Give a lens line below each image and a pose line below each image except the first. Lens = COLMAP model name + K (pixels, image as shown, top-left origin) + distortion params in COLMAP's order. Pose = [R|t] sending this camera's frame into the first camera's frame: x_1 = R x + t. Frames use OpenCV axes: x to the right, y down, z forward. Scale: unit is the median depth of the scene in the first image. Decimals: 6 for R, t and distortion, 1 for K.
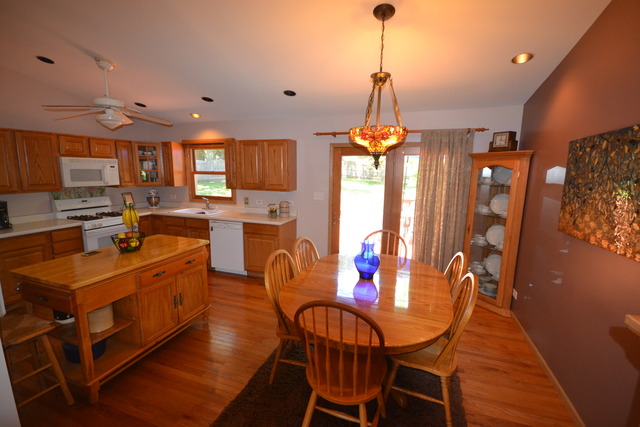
lens RADIAL K [[285.4, 0, 314.0], [0, 285.4, 213.8], [0, 0, 1]] dist [0.004536, -0.002989]
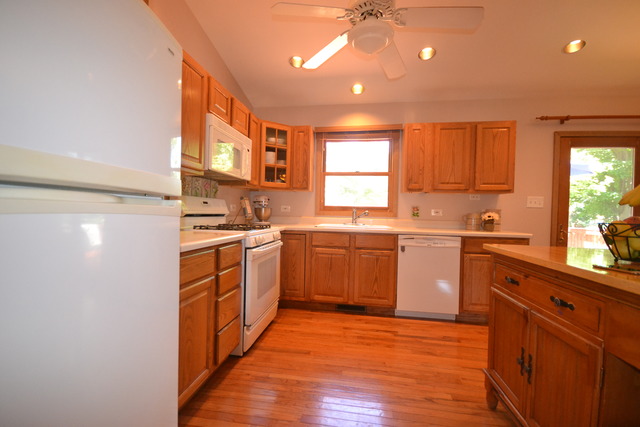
lens RADIAL K [[285.4, 0, 309.8], [0, 285.4, 215.0], [0, 0, 1]] dist [0.004536, -0.002989]
pose [[0.980738, 0.008269, 0.195152, -0.718850], [0.019325, 0.990094, -0.139071, 0.065017], [-0.194368, 0.140163, 0.970863, 0.412578]]
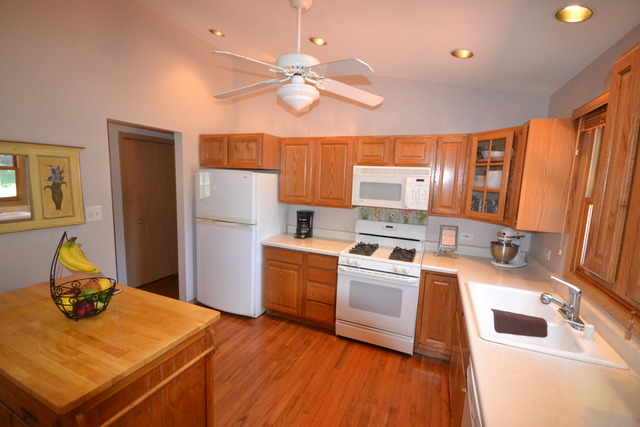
lens RADIAL K [[285.4, 0, 318.6], [0, 285.4, 215.5], [0, 0, 1]] dist [0.004536, -0.002989]
pose [[-0.045044, 0.104615, -0.993492, -0.081037], [-0.202272, 0.972947, 0.111623, -0.119085], [0.978293, 0.205984, -0.022665, 0.849062]]
